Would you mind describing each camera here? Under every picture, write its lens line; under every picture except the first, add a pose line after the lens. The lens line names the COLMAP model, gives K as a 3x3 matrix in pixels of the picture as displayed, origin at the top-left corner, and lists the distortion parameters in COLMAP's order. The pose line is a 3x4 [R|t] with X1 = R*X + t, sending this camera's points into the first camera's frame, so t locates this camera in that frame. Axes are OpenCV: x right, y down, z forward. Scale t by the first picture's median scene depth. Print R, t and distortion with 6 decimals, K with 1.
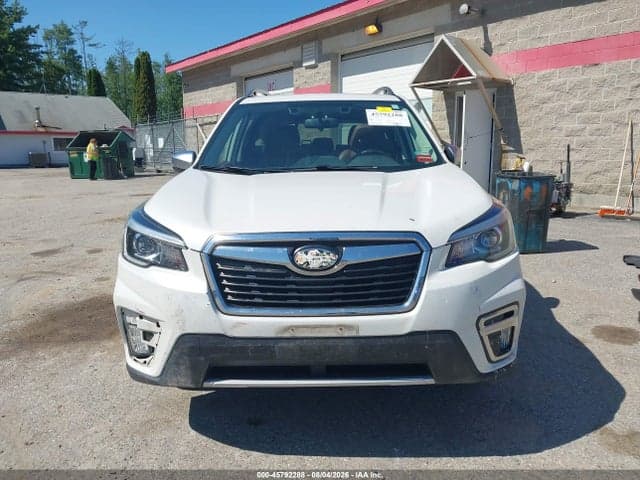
lens RADIAL K [[490.8, 0, 314.8], [0, 490.8, 239.6], [0, 0, 1]] dist [0.037637, -0.048415]
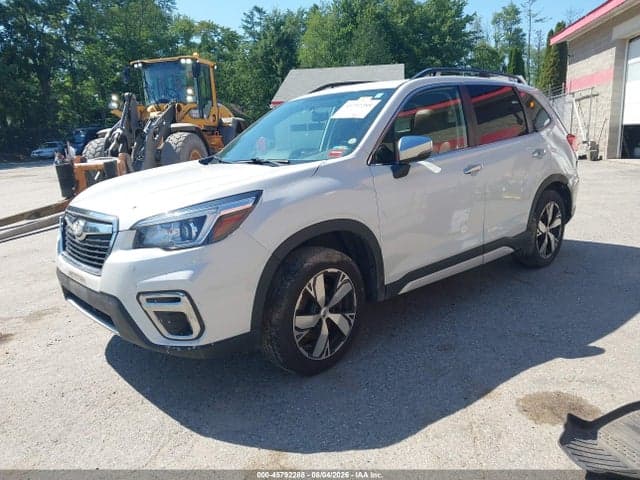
lens RADIAL K [[490.8, 0, 314.8], [0, 490.8, 239.6], [0, 0, 1]] dist [0.037637, -0.048415]
pose [[0.689480, 0.133664, -0.711865, 0.112194], [-0.103223, 0.990926, 0.086084, -0.009030], [0.716912, 0.014128, 0.697021, 0.036251]]
